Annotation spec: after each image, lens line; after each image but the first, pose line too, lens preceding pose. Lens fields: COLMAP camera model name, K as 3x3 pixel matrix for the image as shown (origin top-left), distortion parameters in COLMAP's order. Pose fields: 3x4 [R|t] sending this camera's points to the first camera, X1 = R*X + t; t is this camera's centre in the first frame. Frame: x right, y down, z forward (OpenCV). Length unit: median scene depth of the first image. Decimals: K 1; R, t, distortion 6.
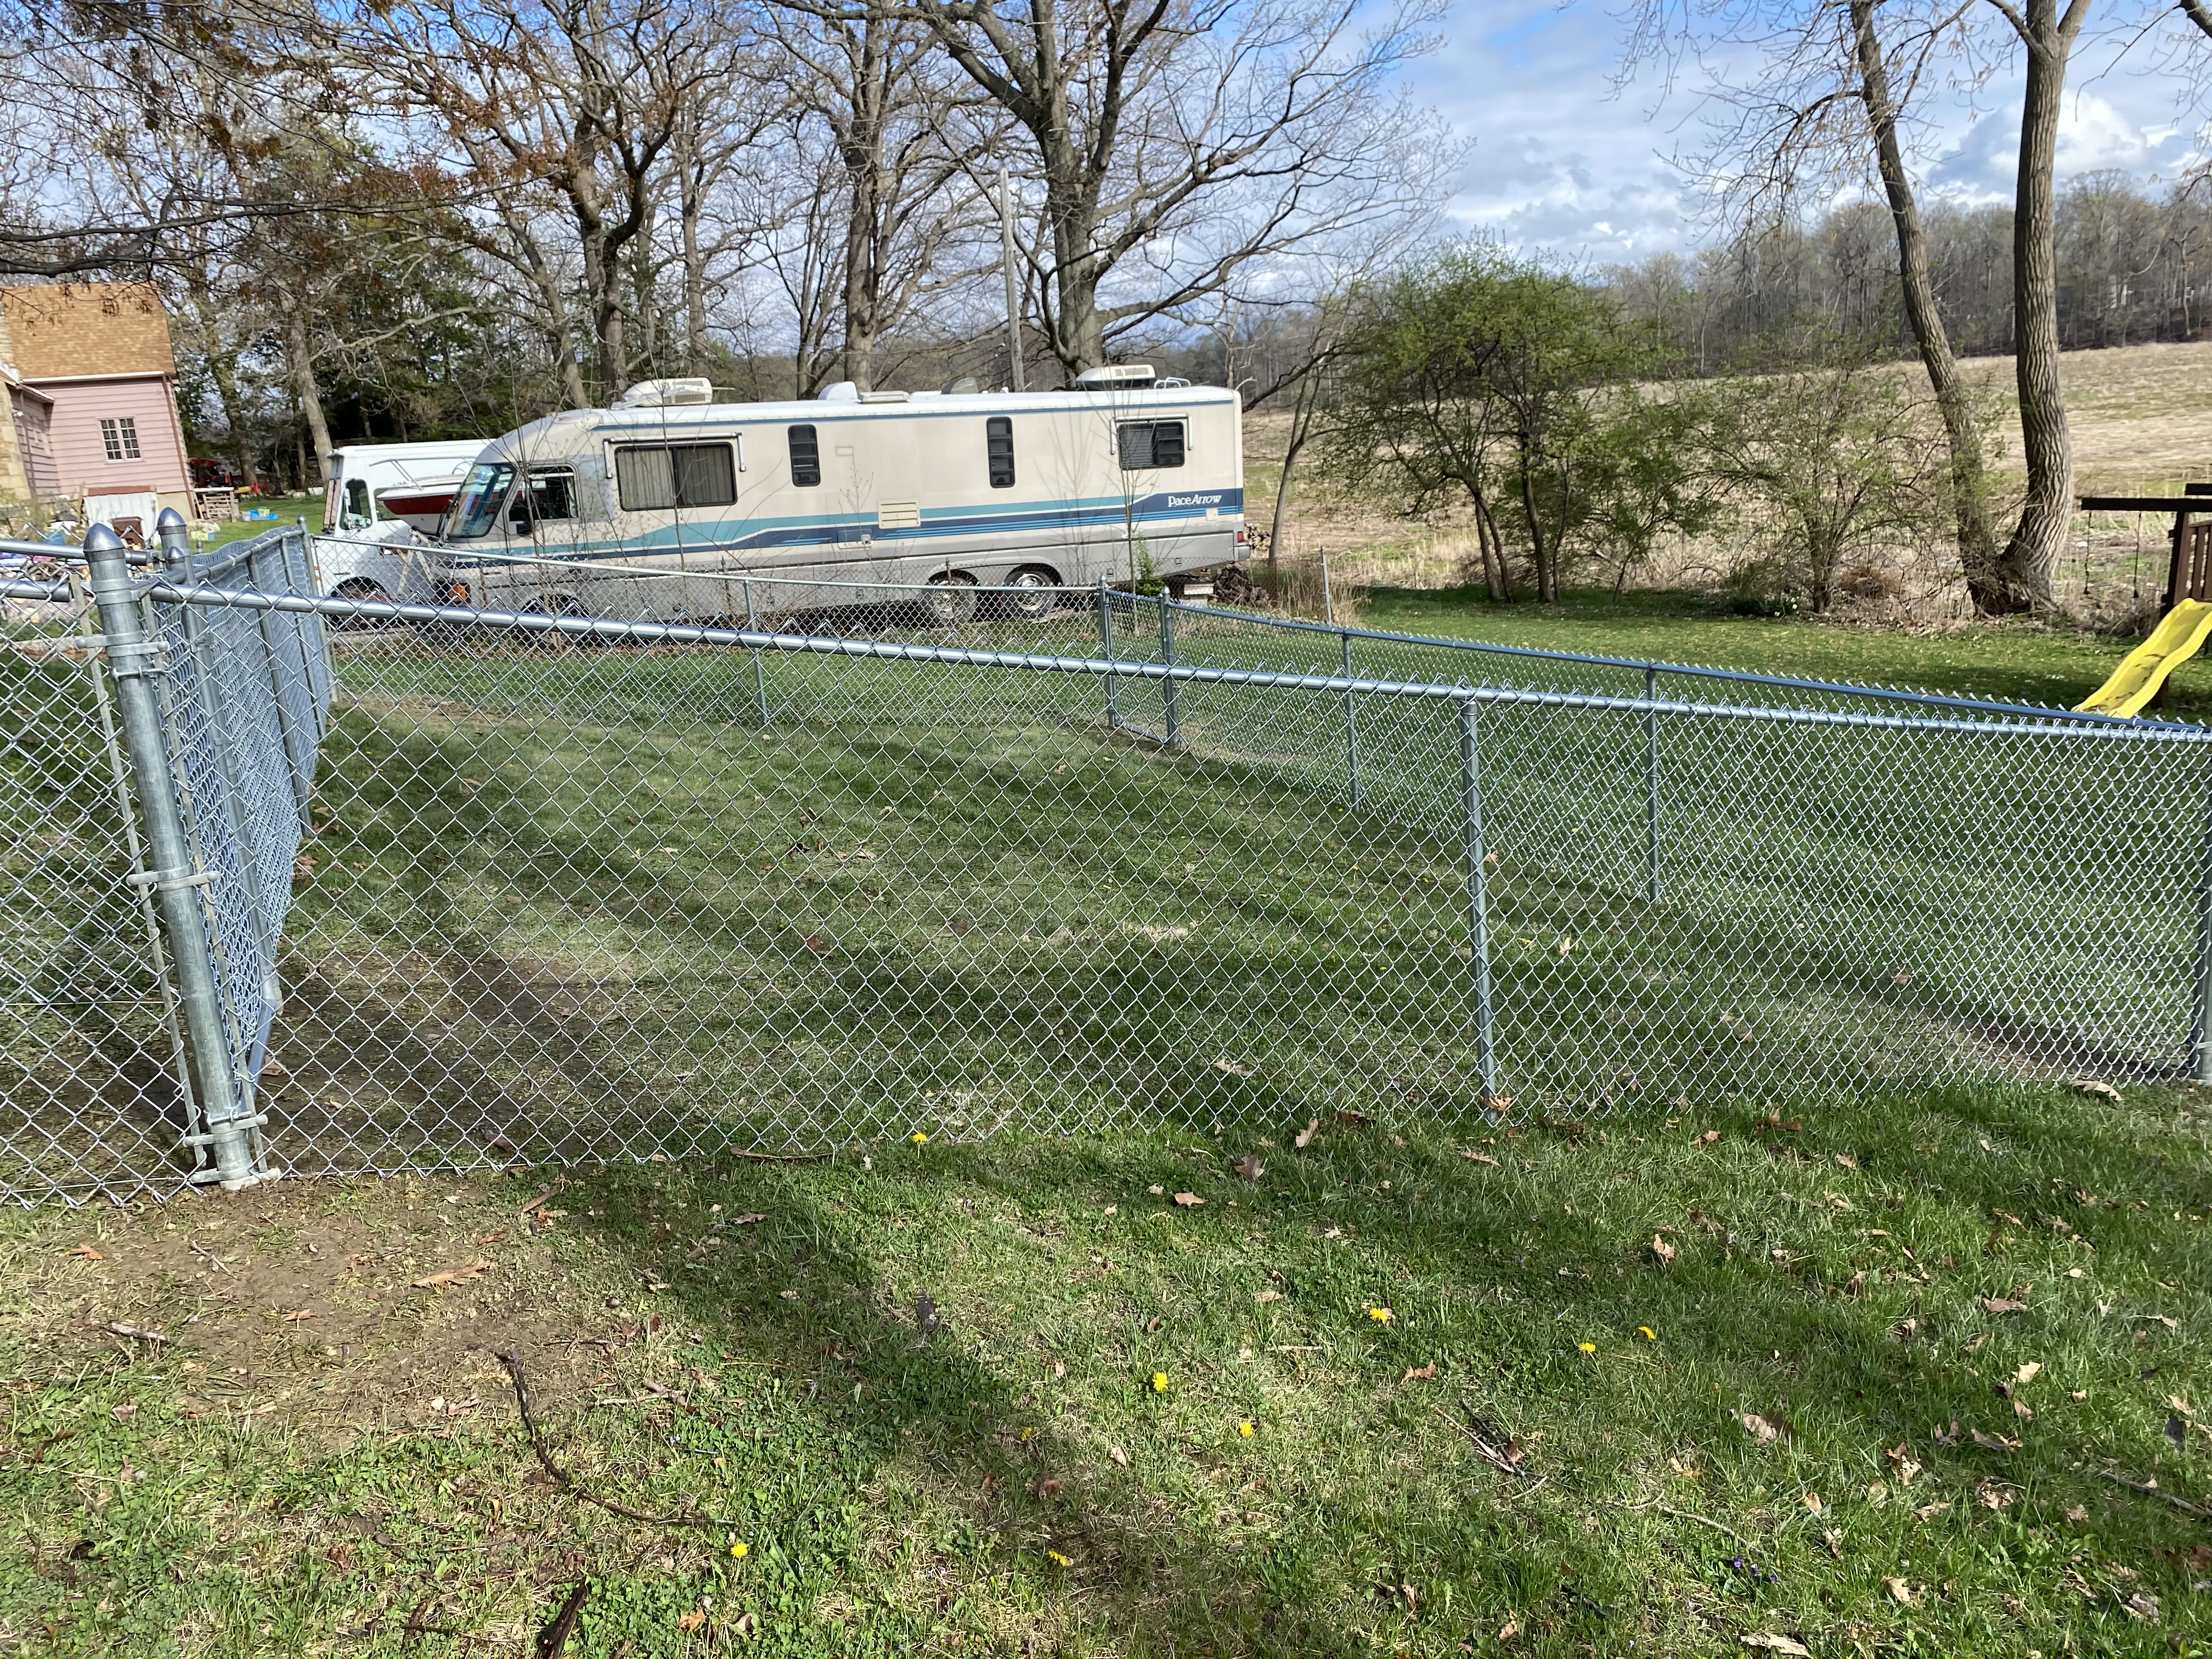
lens RADIAL K [[1774.1, 0, 1105.3], [0, 1774.1, 741.7], [0, 0, 1]] dist [0.039184, -0.040035]
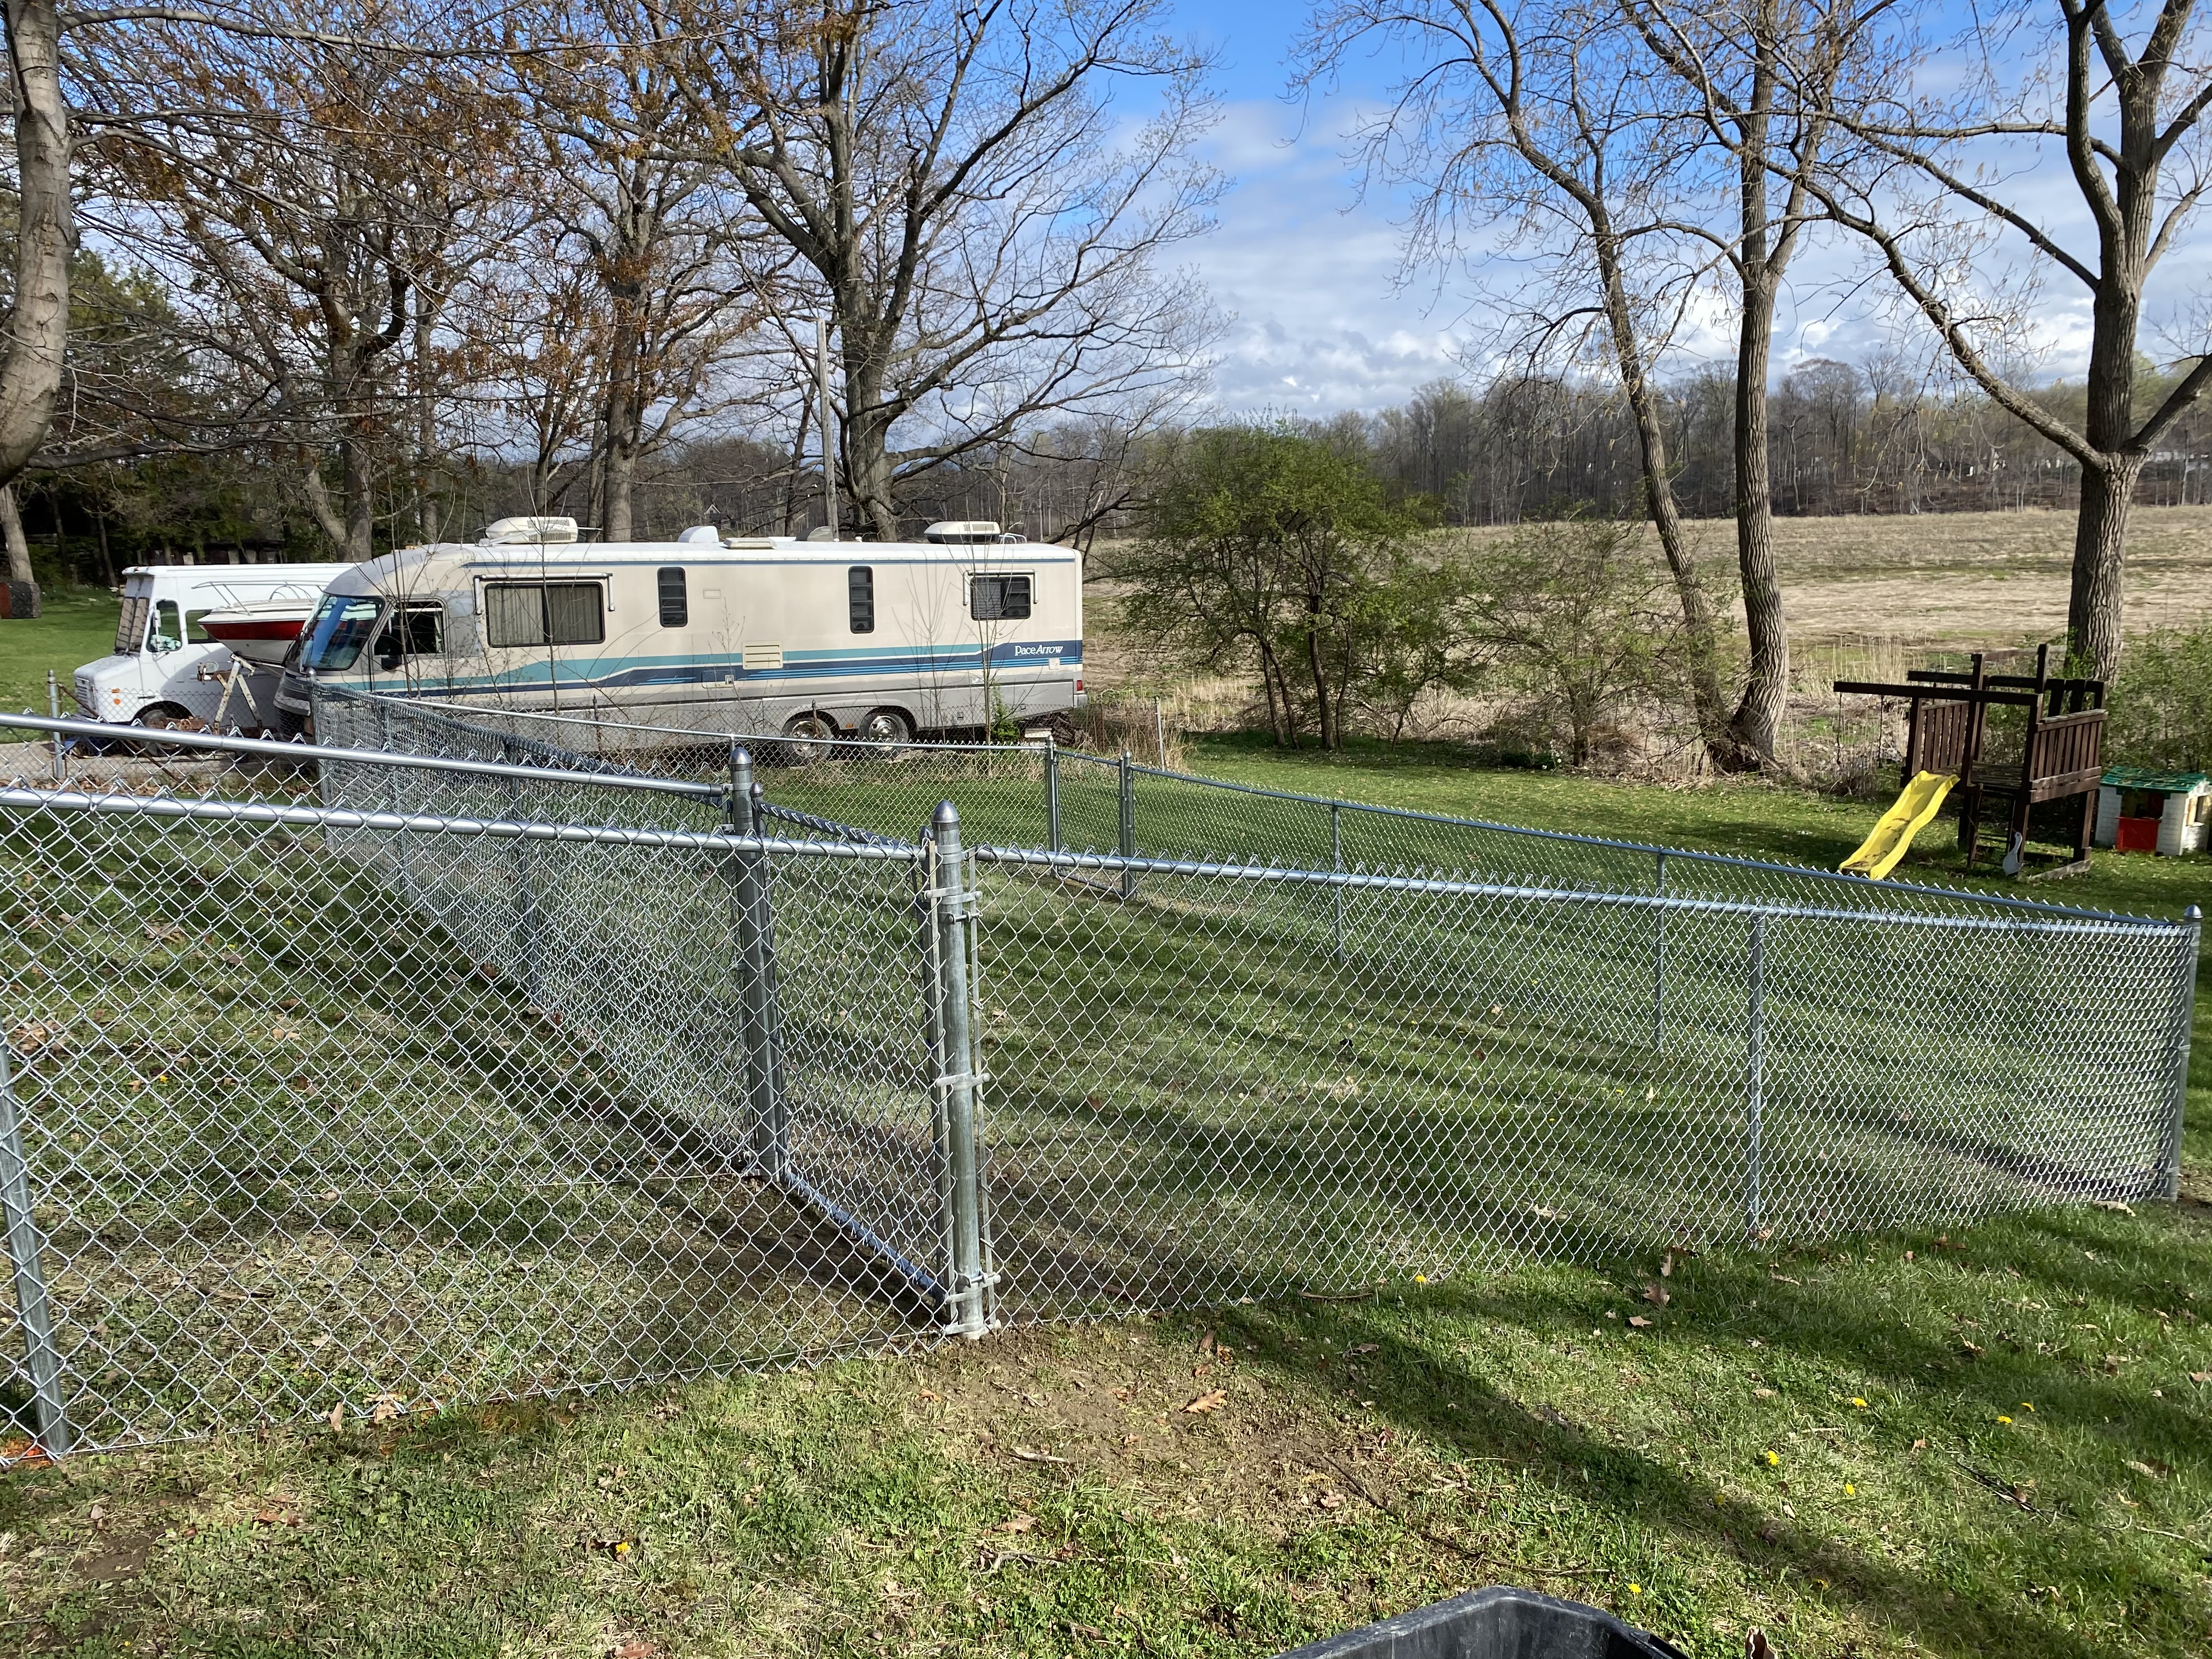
lens RADIAL K [[1774.1, 0, 1105.3], [0, 1774.1, 741.7], [0, 0, 1]] dist [0.039184, -0.040035]
pose [[0.982238, 0.021338, 0.186423, -0.108821], [-0.009231, 0.997805, -0.065575, -0.013071], [-0.187413, 0.062689, 0.980279, -0.039372]]
